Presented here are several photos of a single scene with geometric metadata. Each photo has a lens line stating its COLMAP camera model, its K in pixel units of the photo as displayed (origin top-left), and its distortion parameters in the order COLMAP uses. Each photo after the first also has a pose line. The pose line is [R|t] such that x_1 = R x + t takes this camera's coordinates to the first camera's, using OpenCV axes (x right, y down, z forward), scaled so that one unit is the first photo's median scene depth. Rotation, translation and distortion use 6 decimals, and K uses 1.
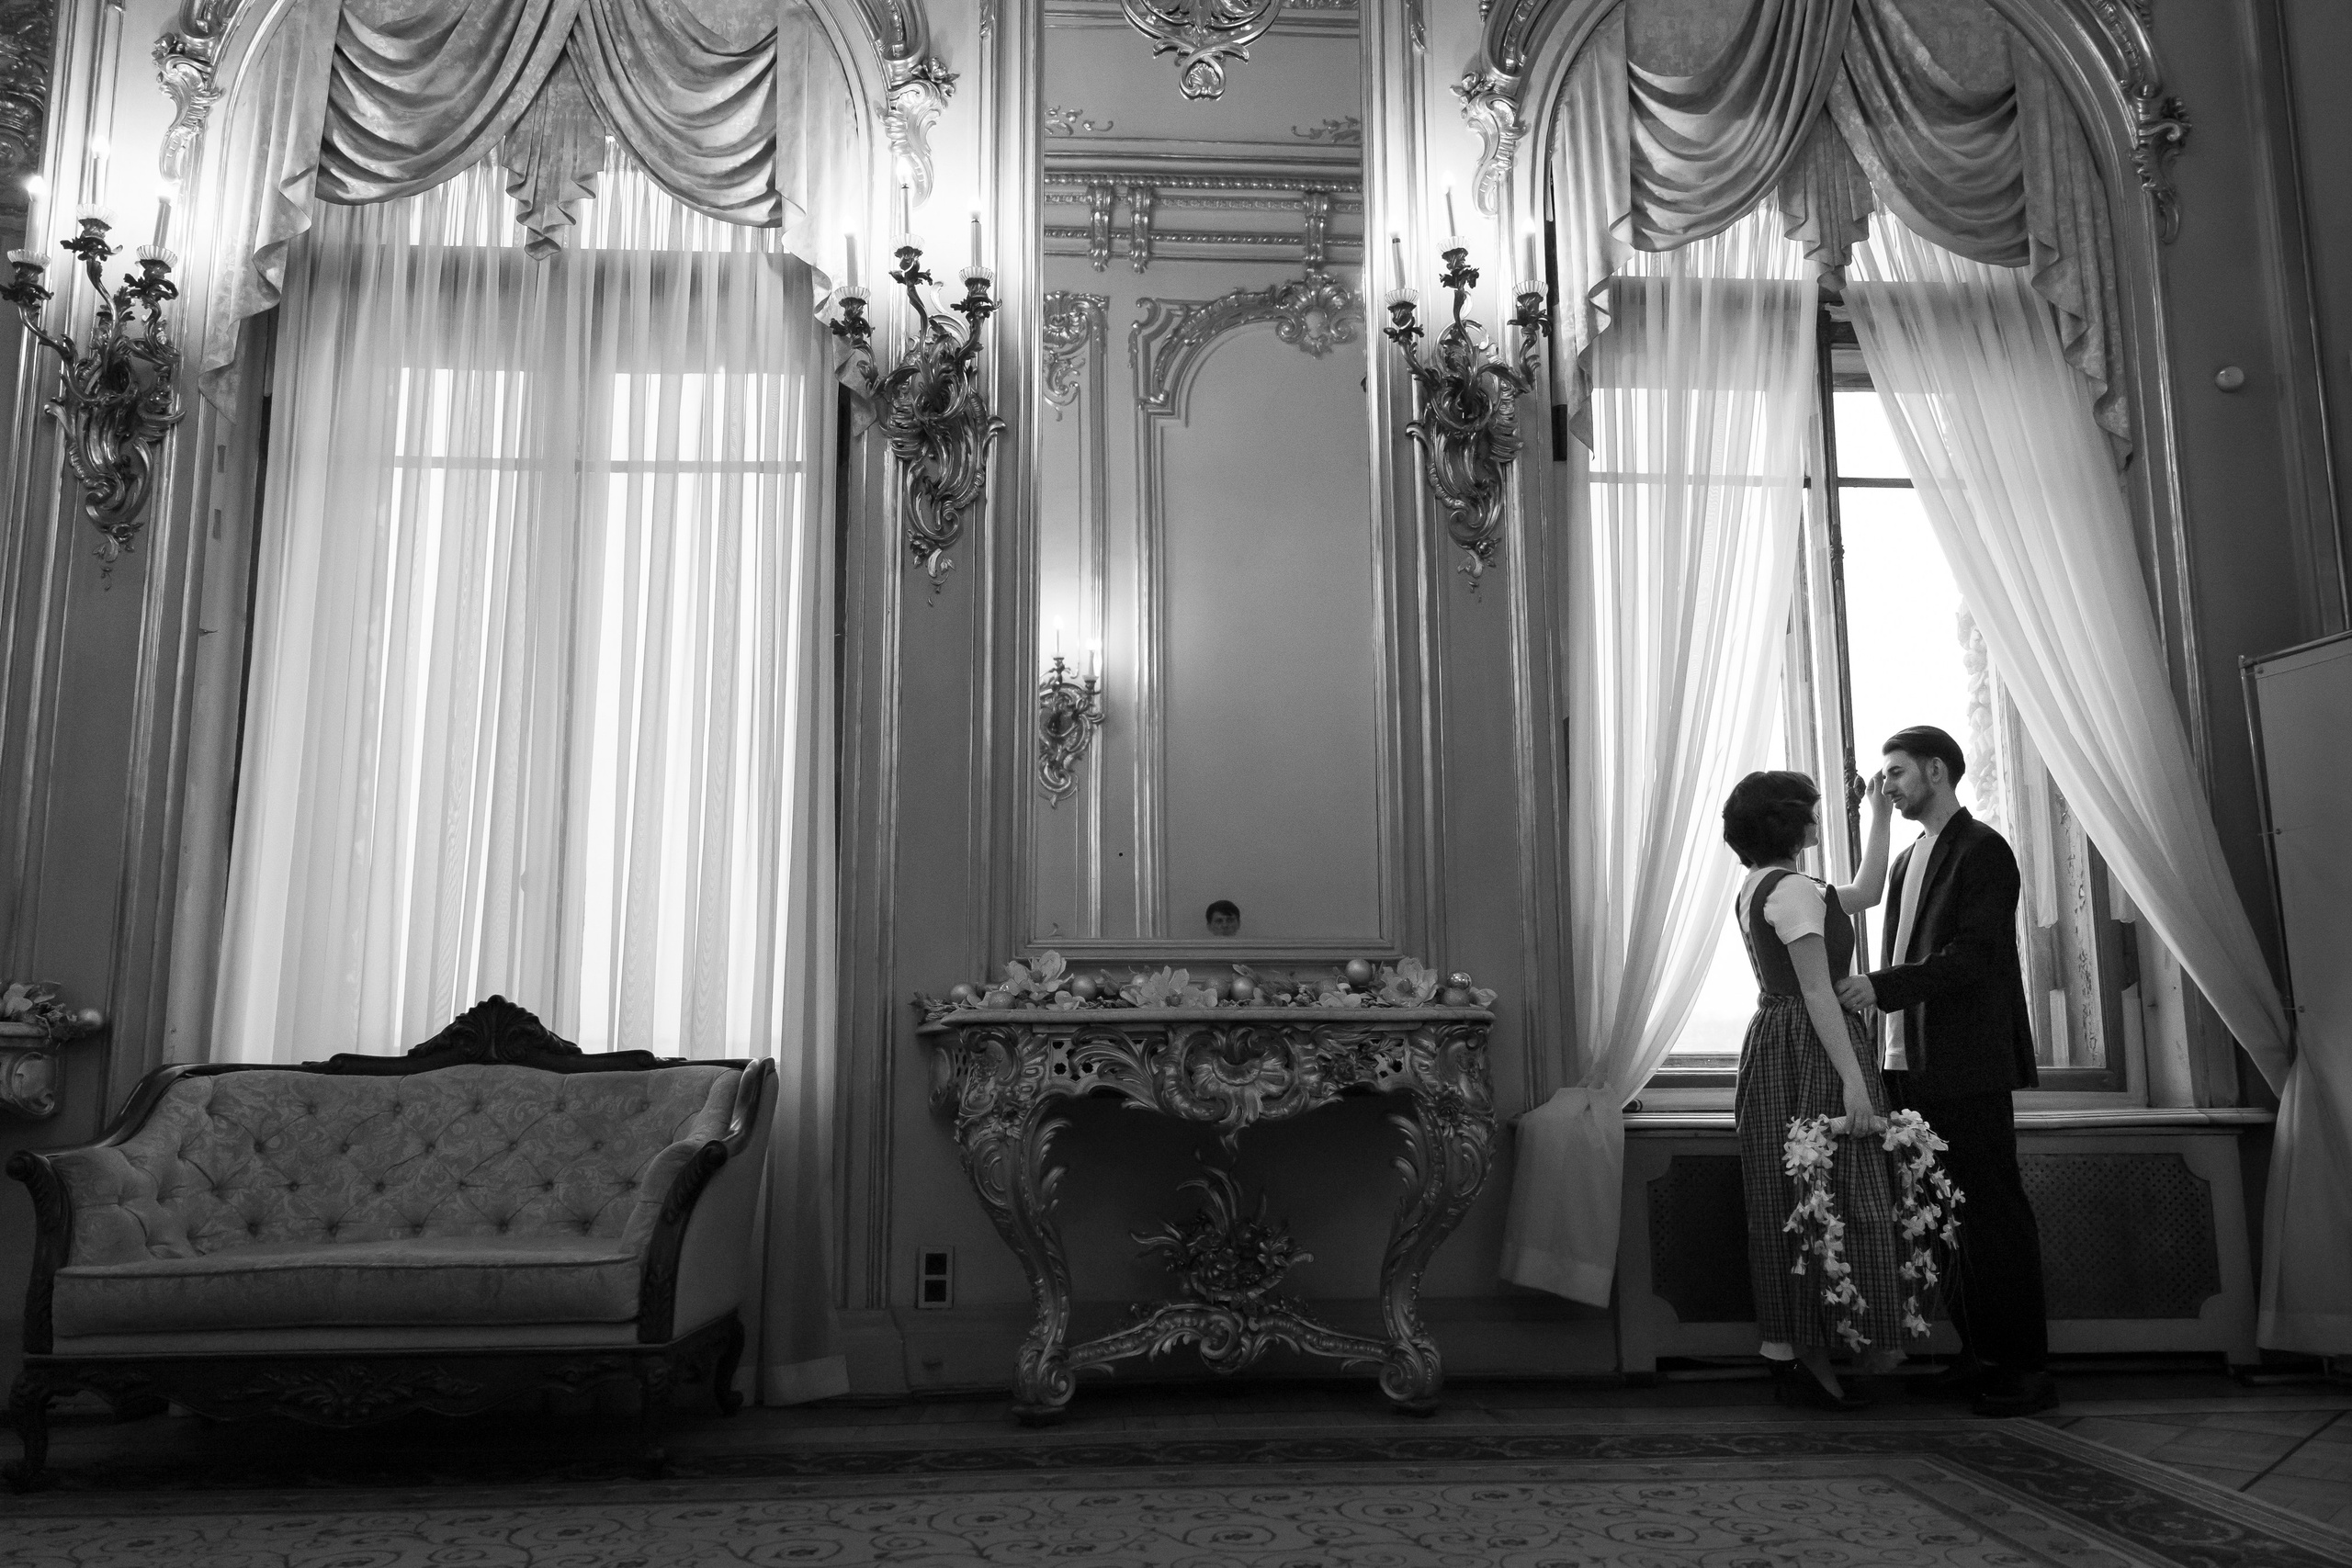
lens RADIAL K [[1850.0, 0, 1176.0], [0, 1850.0, 784.0], [0, 0, 1]] dist [0.012909, -0.008393]
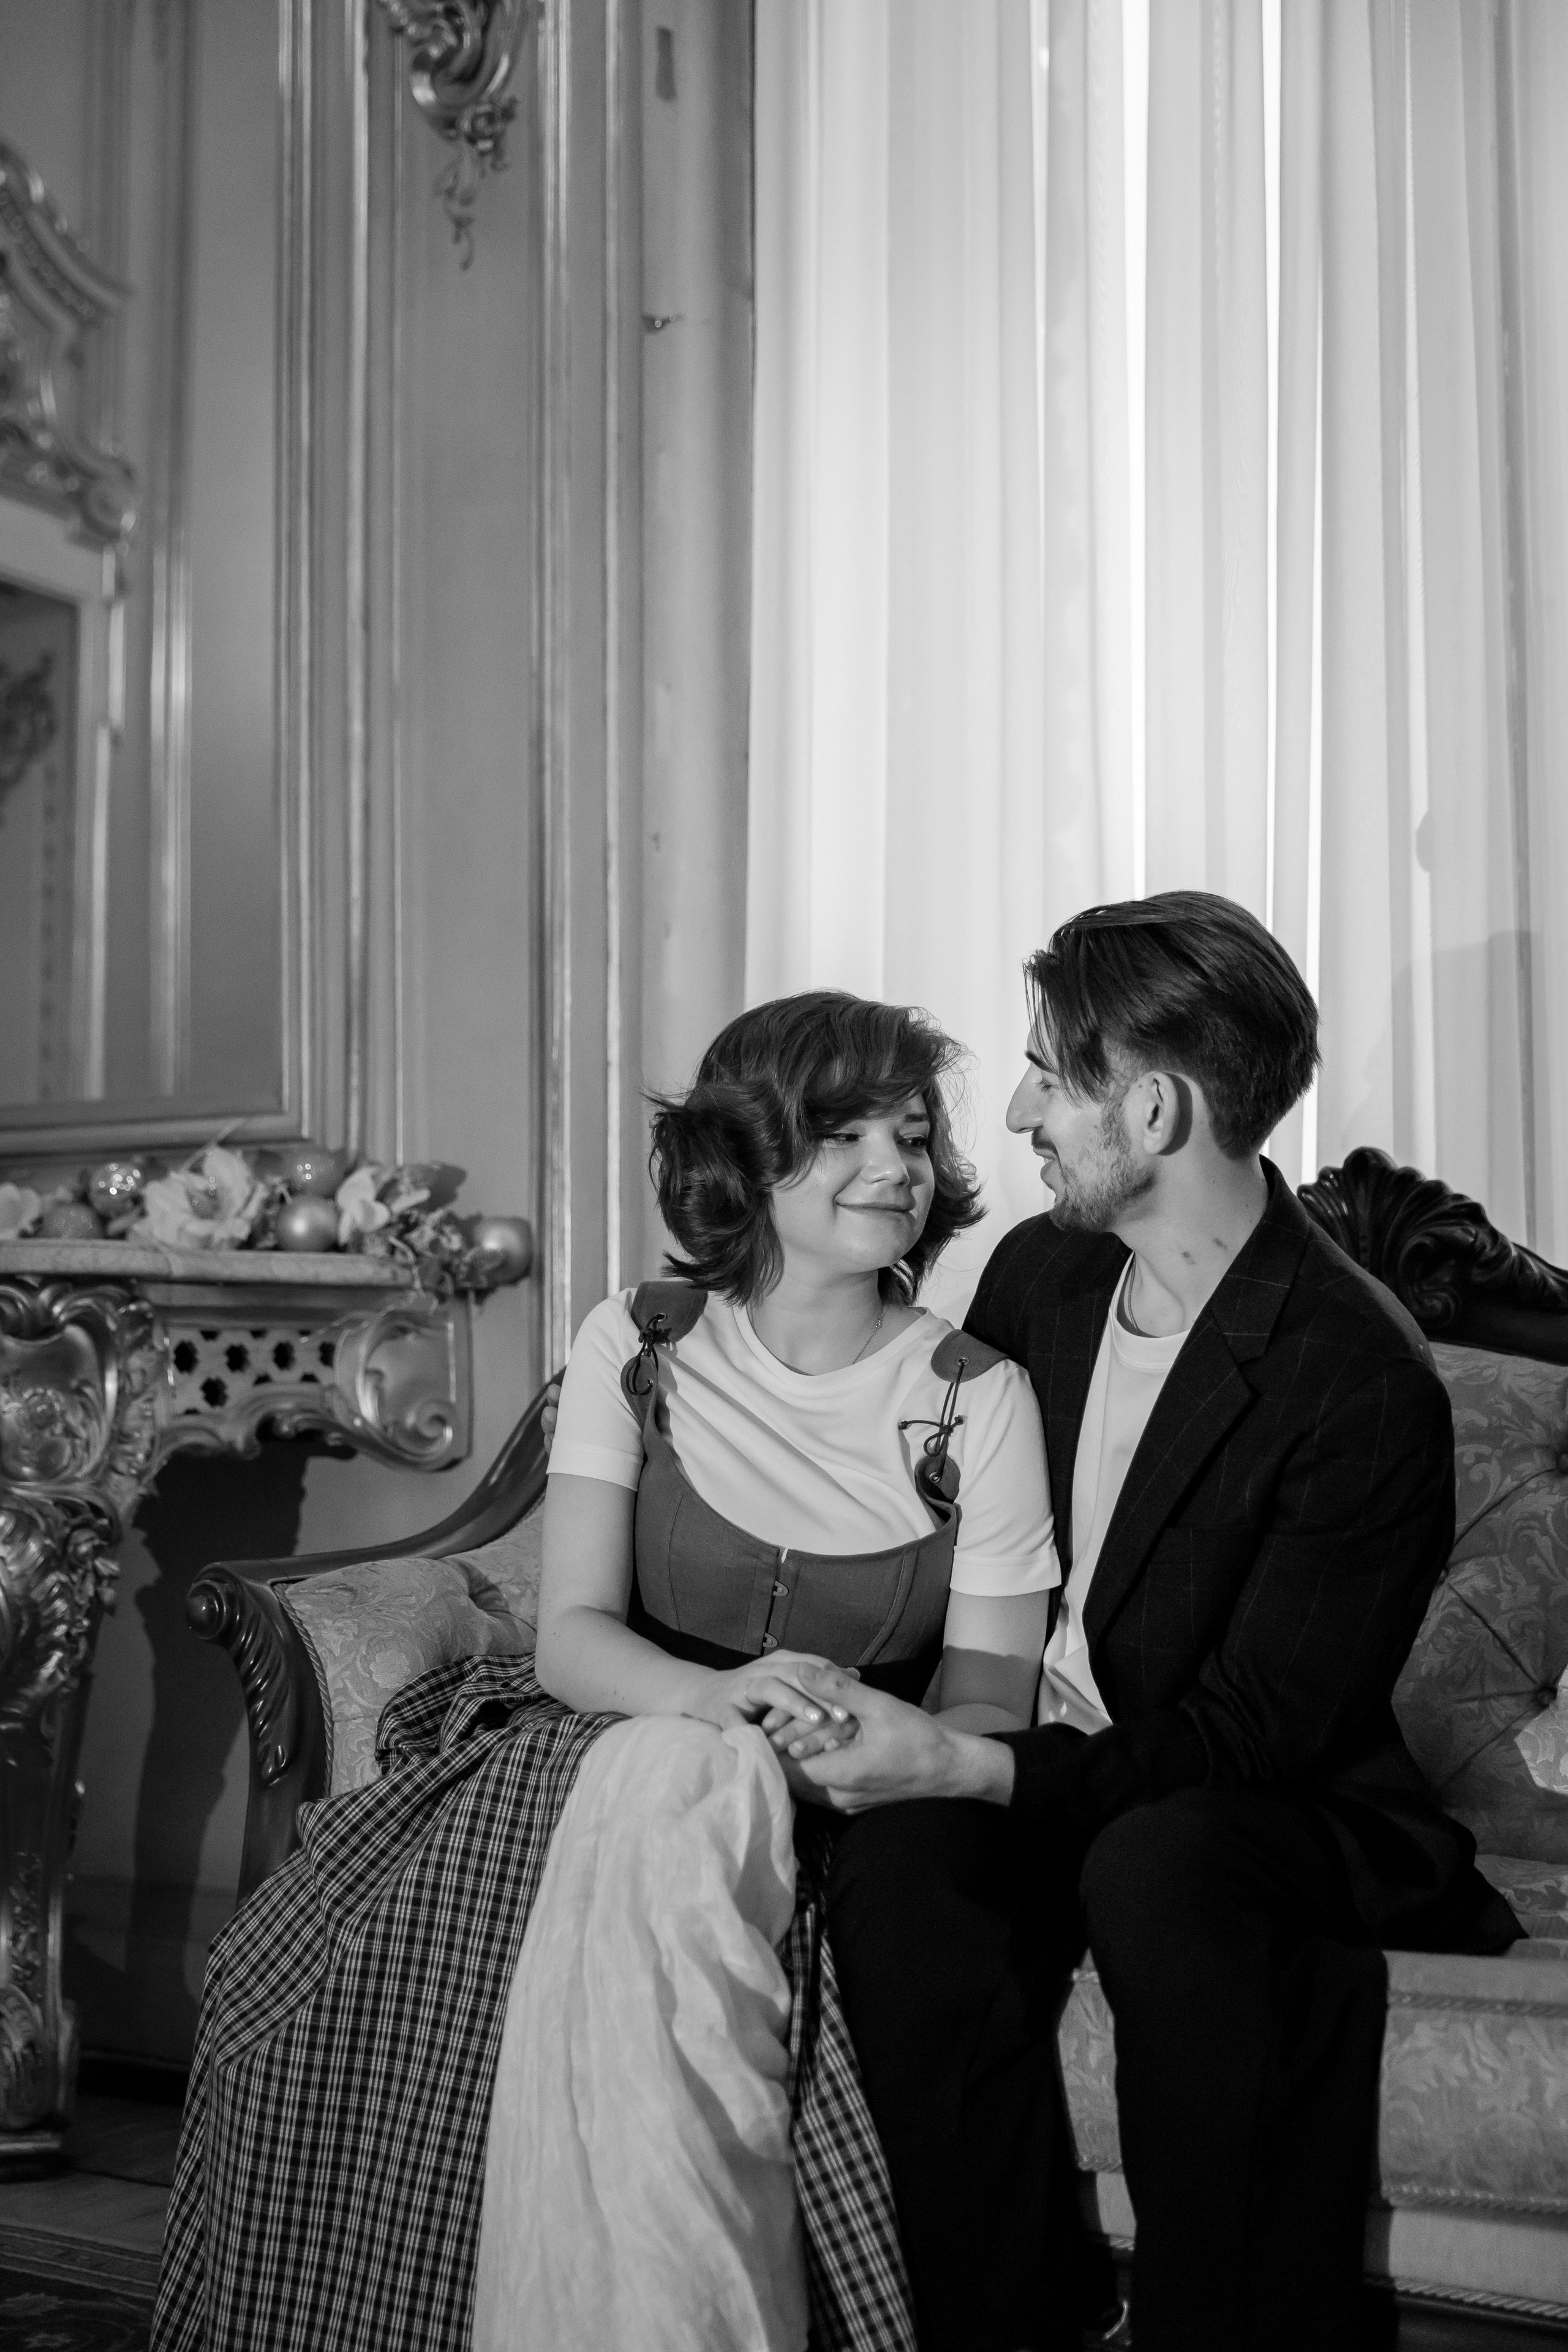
lens RADIAL K [[2963.6, 0, 784.0], [0, 2963.6, 1176.0], [0, 0, 1]] dist [0.075144, -0.005225]
pose [[0.824798, -0.040239, -0.563993, -0.127355], [0.096605, 0.992827, 0.070442, 0.064070], [0.557113, -0.112585, 0.822769, 0.437913]]
